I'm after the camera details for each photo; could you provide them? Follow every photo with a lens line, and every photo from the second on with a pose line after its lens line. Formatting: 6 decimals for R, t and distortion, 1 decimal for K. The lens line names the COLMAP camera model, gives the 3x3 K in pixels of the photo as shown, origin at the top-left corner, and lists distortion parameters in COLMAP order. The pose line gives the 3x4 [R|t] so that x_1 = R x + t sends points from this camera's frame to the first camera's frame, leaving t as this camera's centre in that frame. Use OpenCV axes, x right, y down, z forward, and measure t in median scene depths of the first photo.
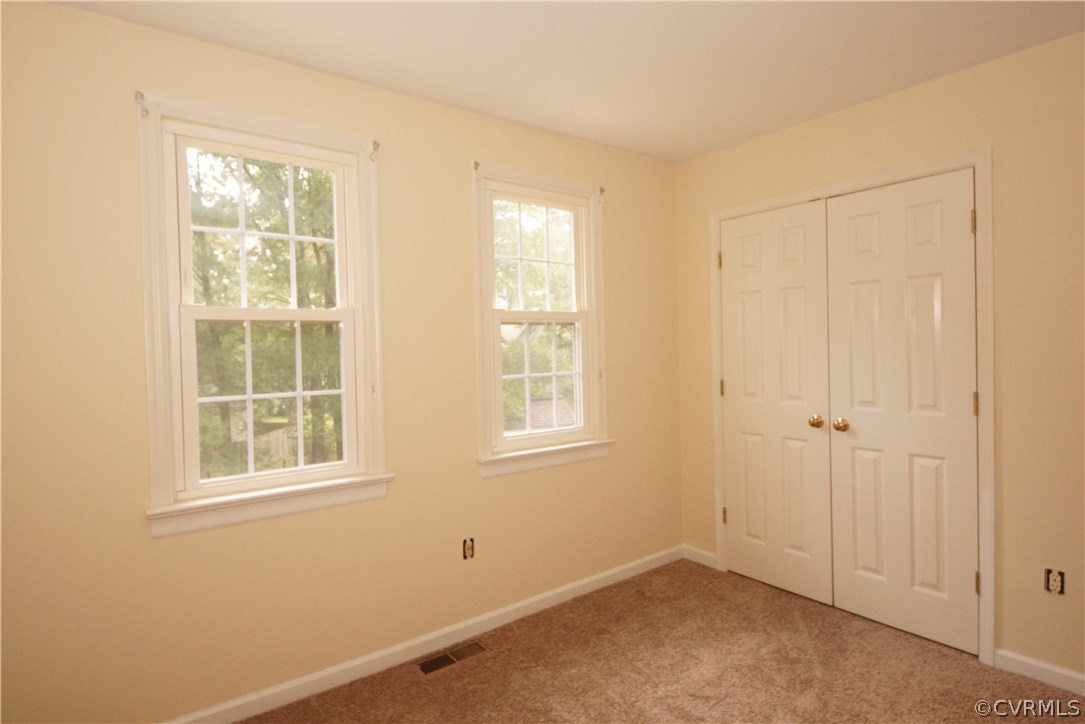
lens RADIAL K [[576.2, 0, 540.3], [0, 576.2, 355.9], [0, 0, 1]] dist [-0.001978, -0.003453]
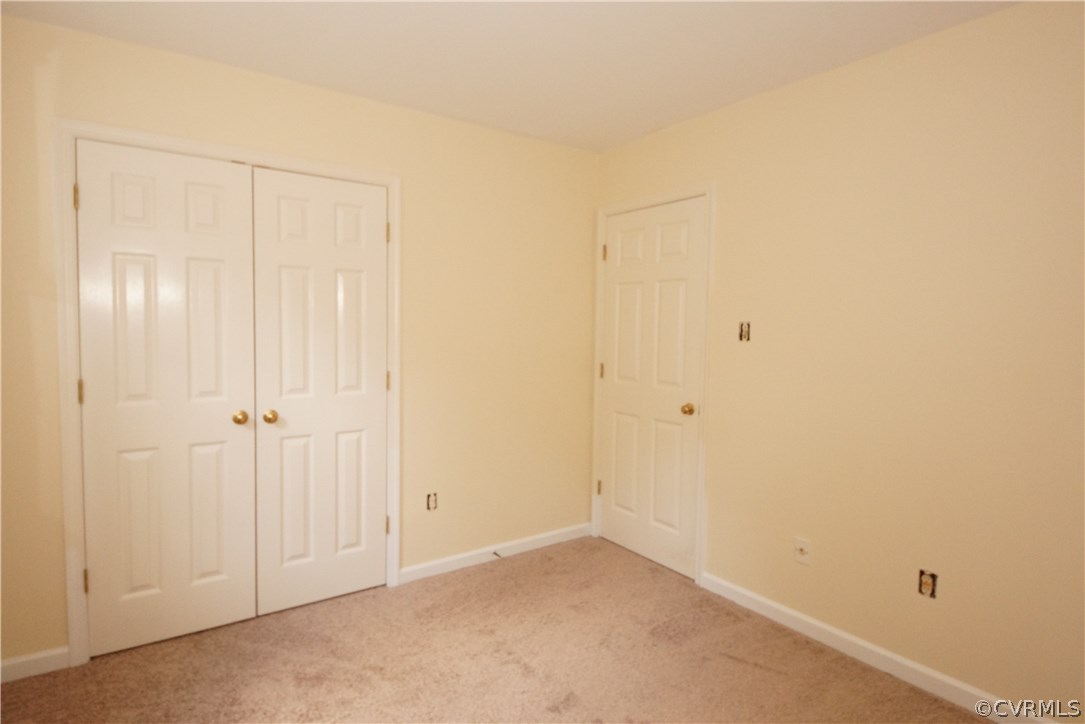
lens RADIAL K [[576.2, 0, 535.9], [0, 576.2, 353.4], [0, 0, 1]] dist [-0.001978, -0.003453]
pose [[0.039418, -0.023315, 0.998951, -0.401328], [0.006255, 0.999714, 0.023086, -0.000913], [-0.999203, 0.005338, 0.039553, 0.552596]]
